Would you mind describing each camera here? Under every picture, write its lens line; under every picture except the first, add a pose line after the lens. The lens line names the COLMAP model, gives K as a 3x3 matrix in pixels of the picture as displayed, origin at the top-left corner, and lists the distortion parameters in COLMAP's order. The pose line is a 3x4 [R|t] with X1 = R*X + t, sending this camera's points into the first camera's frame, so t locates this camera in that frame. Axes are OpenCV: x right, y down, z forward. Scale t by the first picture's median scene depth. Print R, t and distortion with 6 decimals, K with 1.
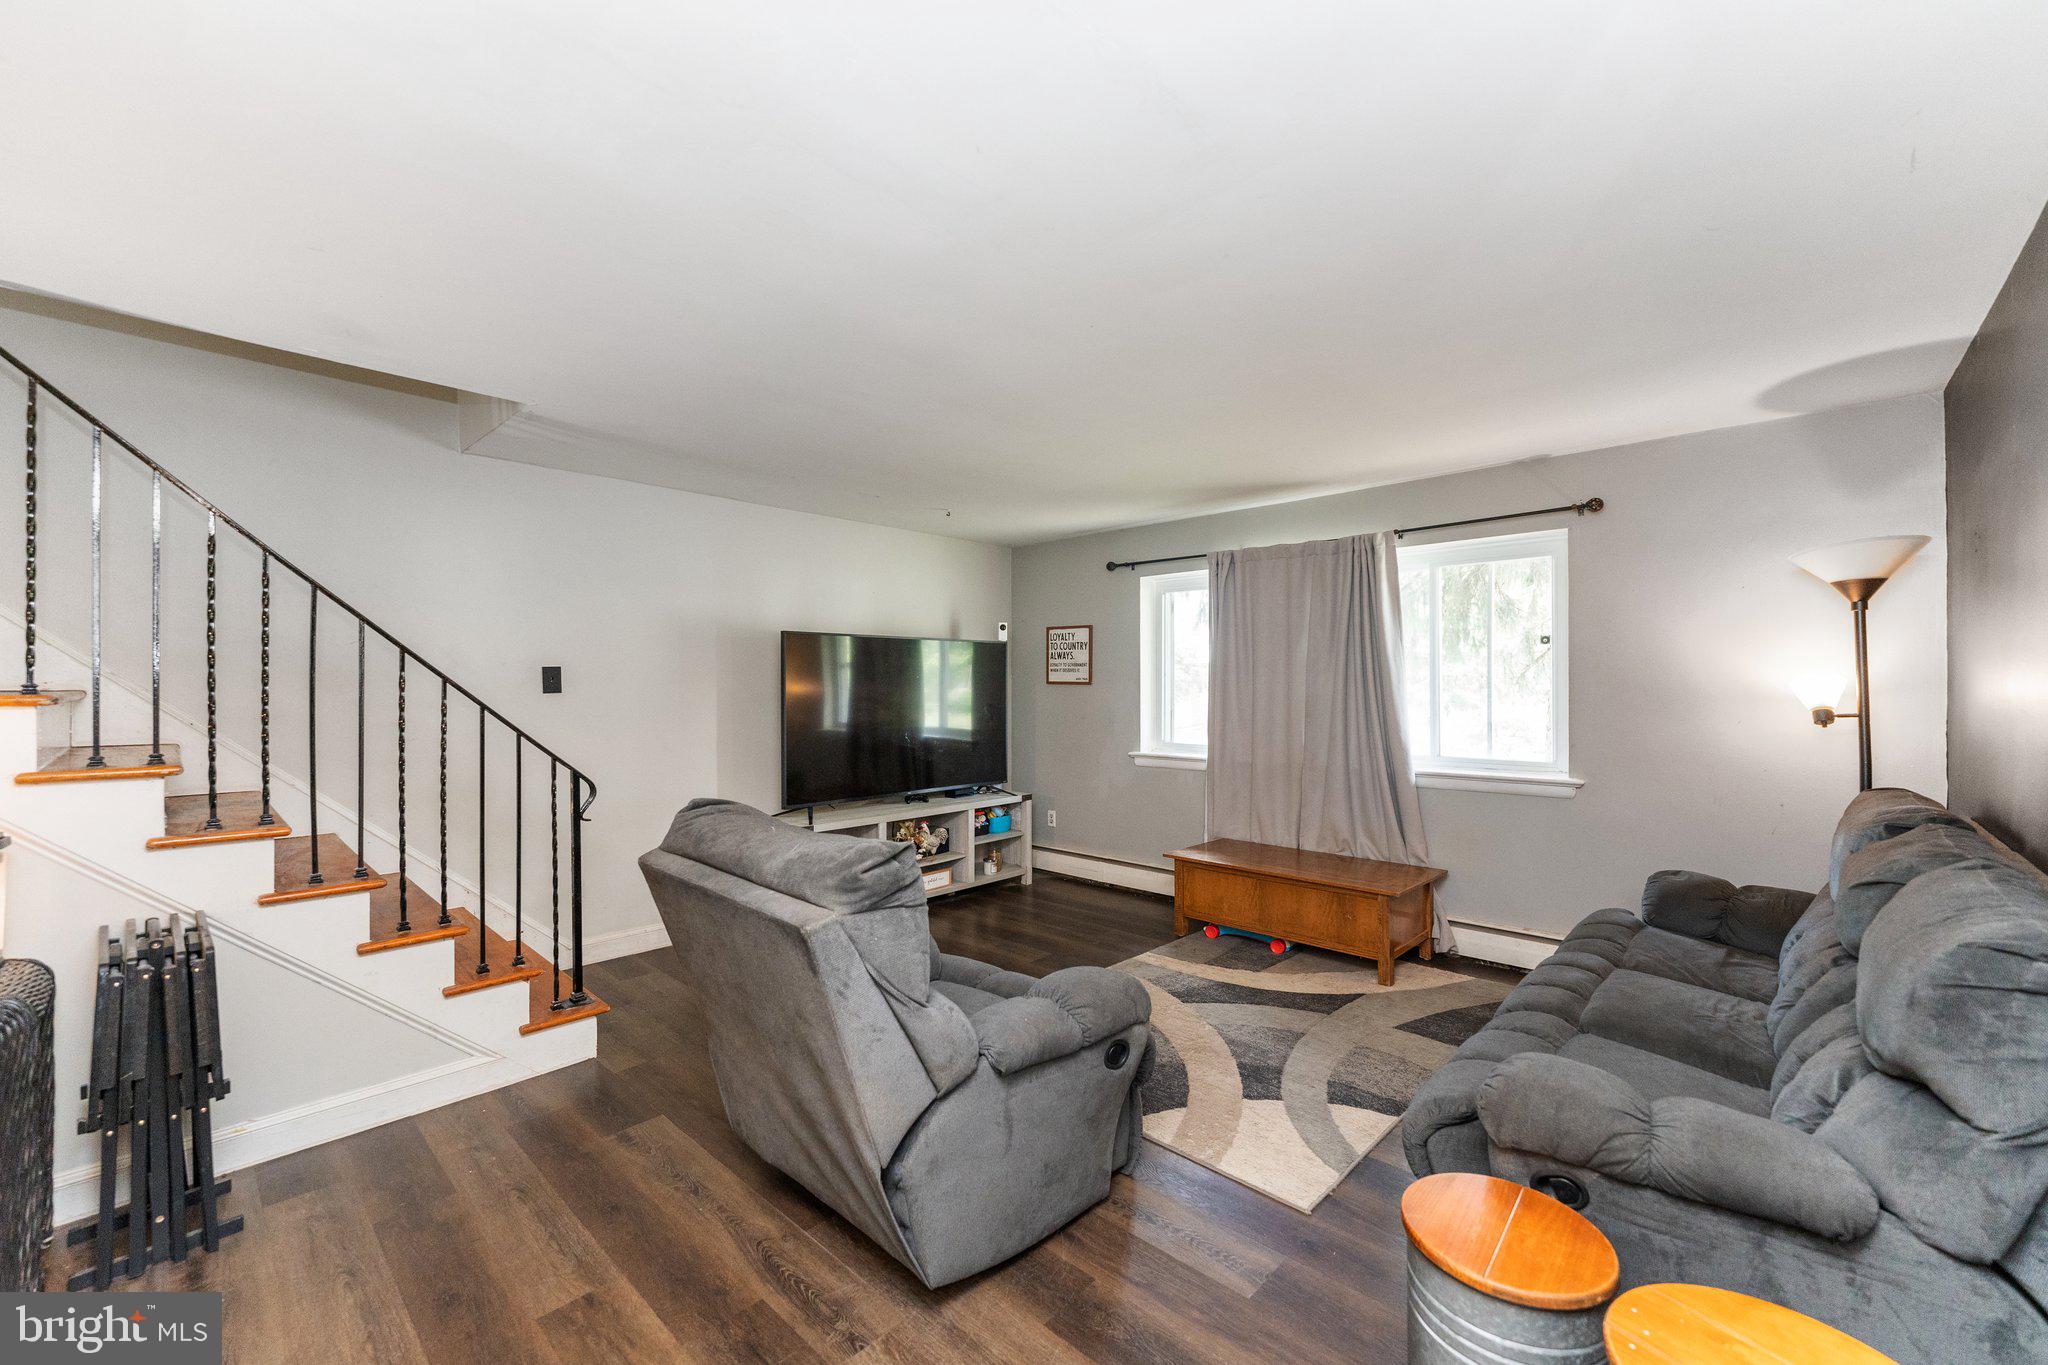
lens RADIAL K [[816.4, 0, 1020.2], [0, 816.4, 682.2], [0, 0, 1]] dist [0.000722, -0.000063]
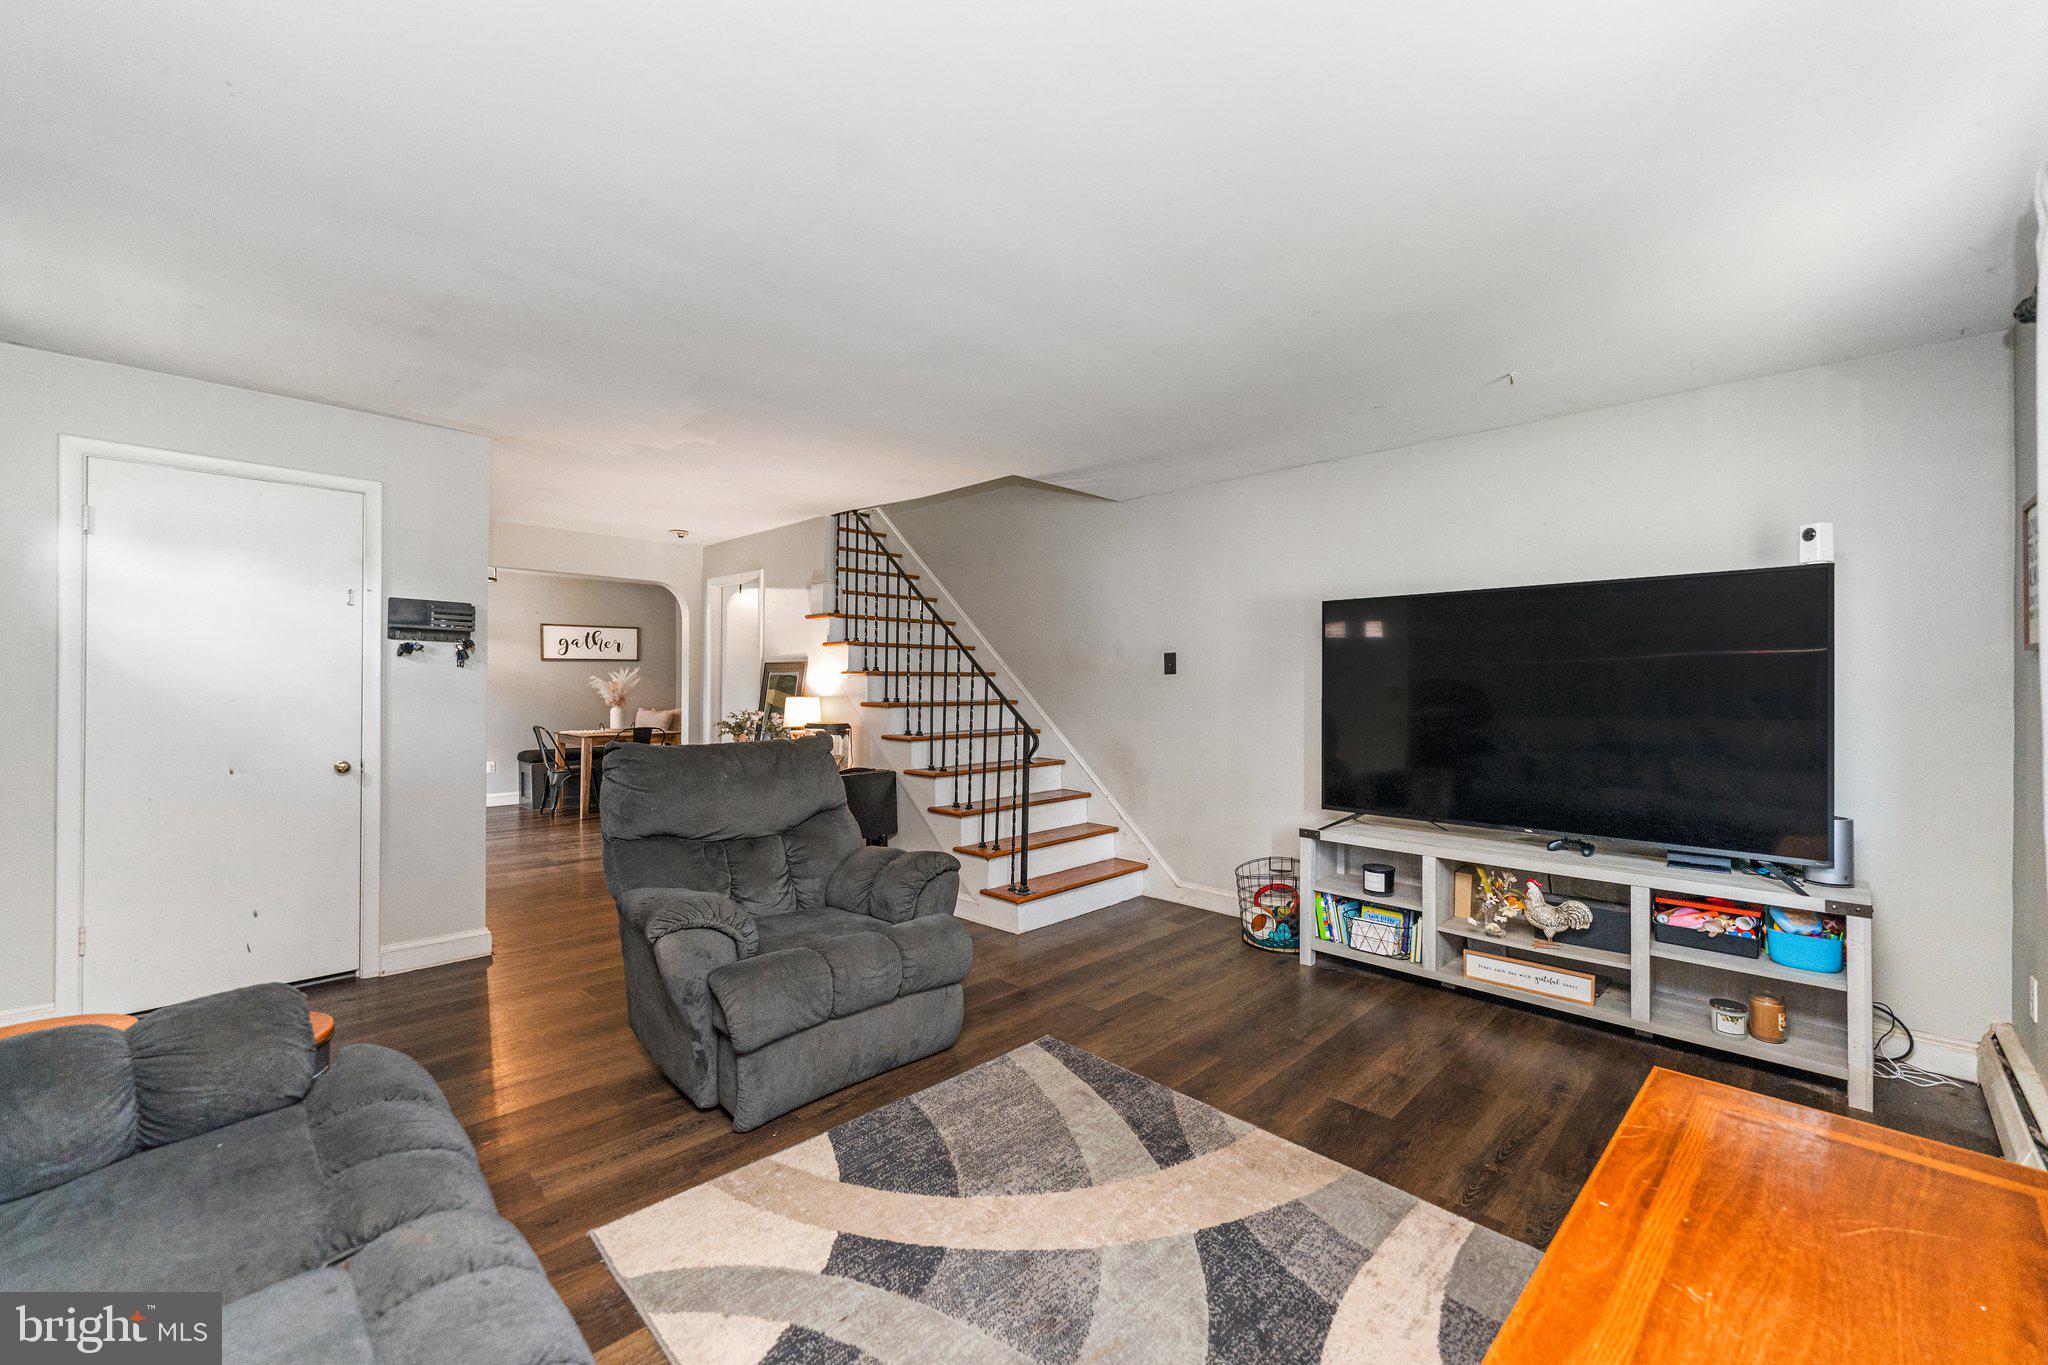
lens RADIAL K [[816.4, 0, 1022.9], [0, 816.4, 682.6], [0, 0, 1]] dist [0.000722, -0.000063]
pose [[-0.026067, 0.001319, -0.999659, 0.613249], [0.000351, 0.999999, 0.001310, 0.023031], [0.999660, -0.000316, -0.026067, 0.743963]]
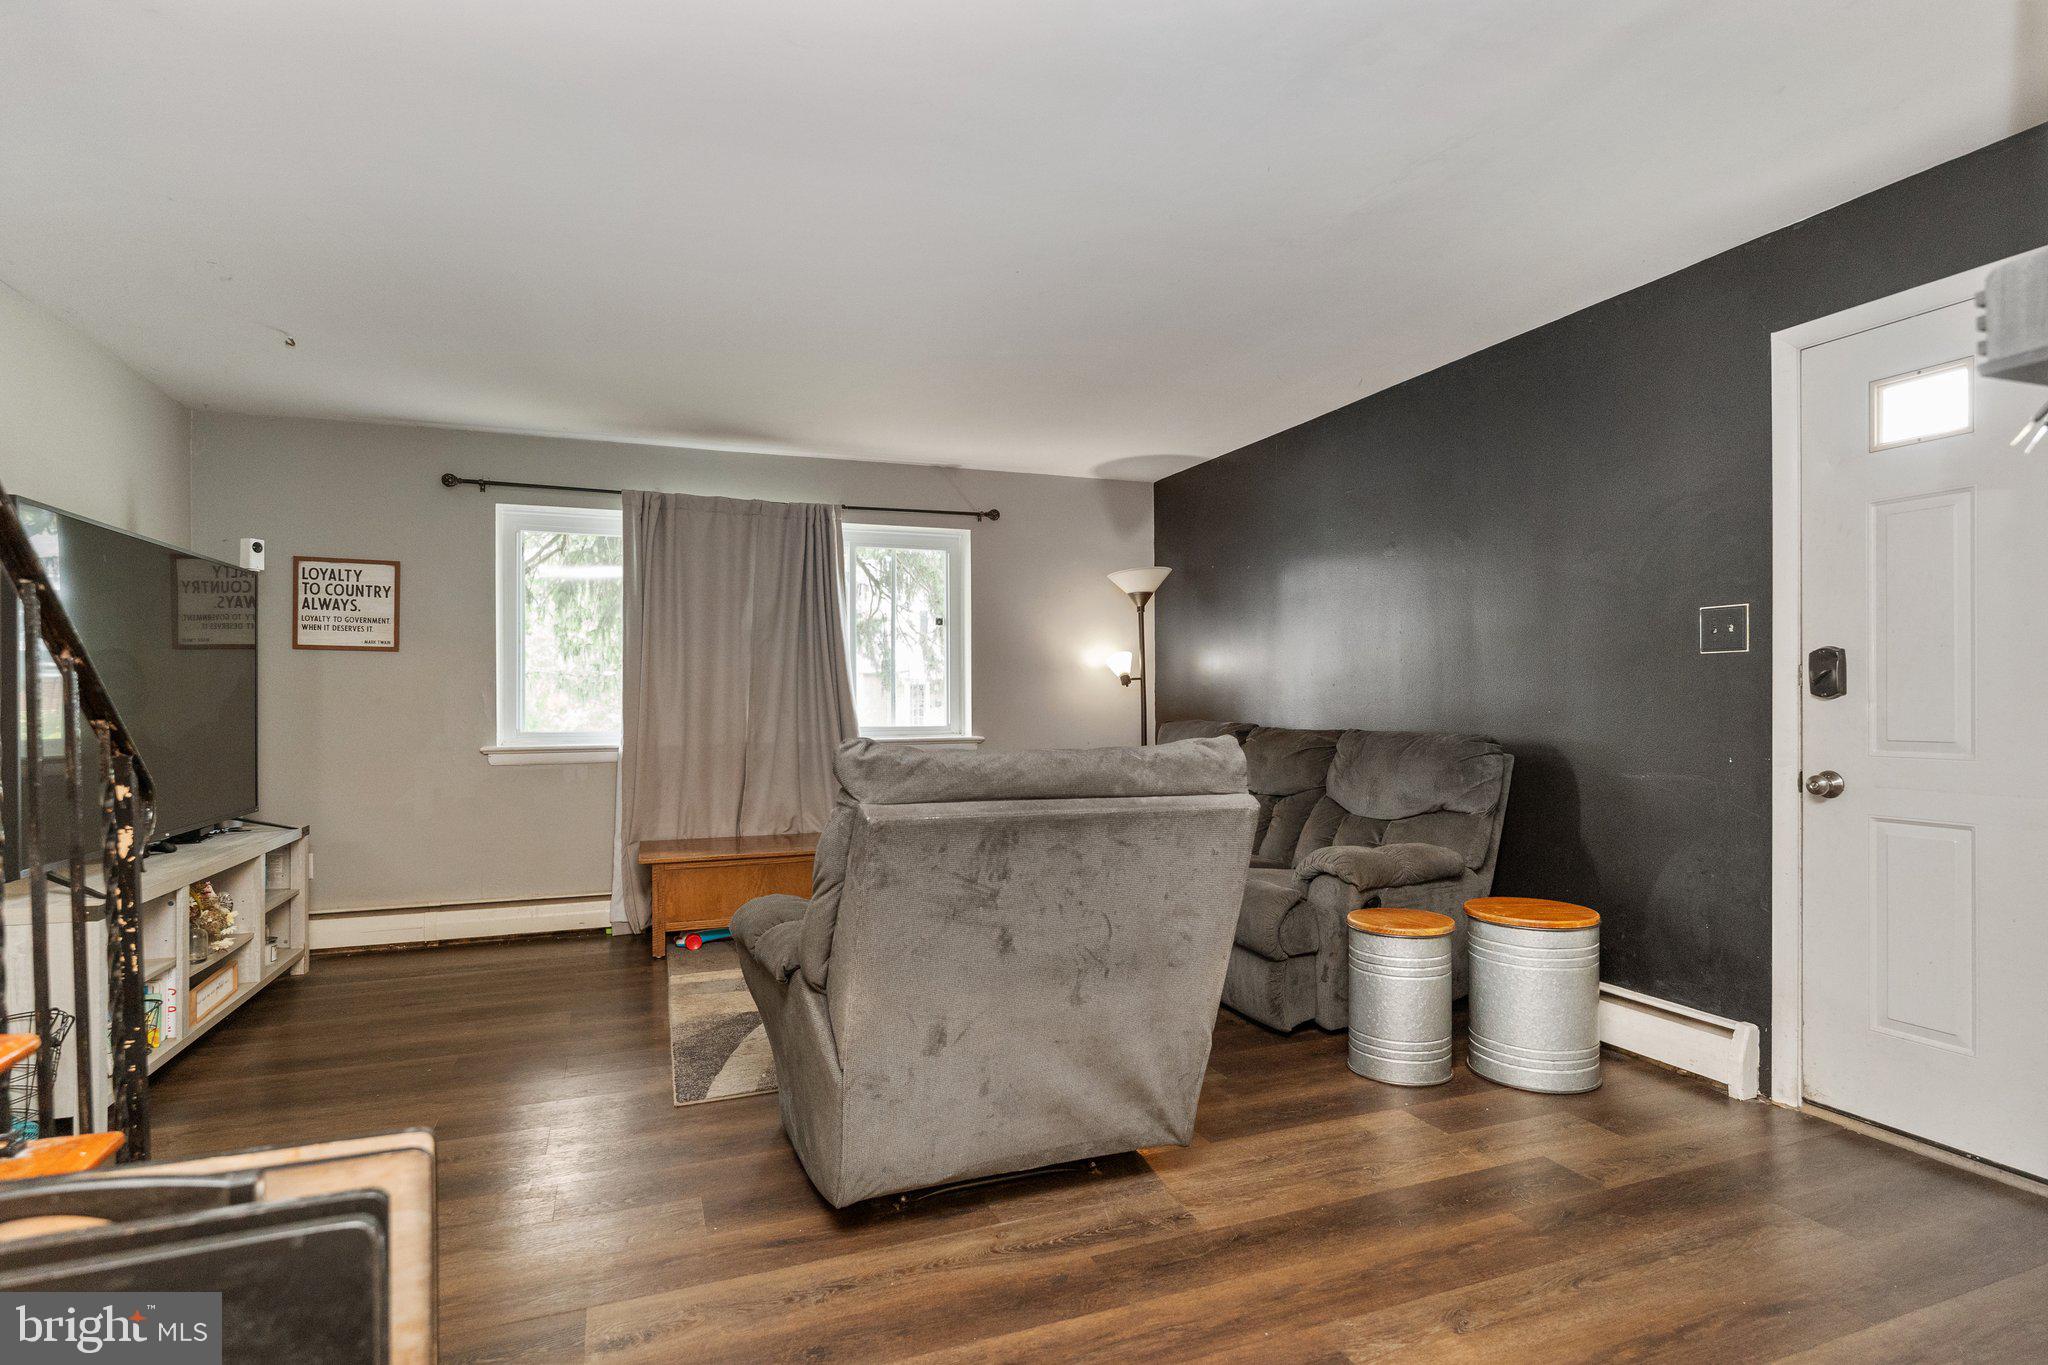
lens RADIAL K [[1029.6, 0, 1015.3], [0, 1029.6, 697.3], [0, 0, 1]] dist [0.000143, -0.000078]
pose [[0.432926, 0.002397, 0.901426, -0.603738], [-0.000574, 0.999997, -0.002384, 0.056534], [-0.901429, 0.000514, 0.432927, 0.248857]]
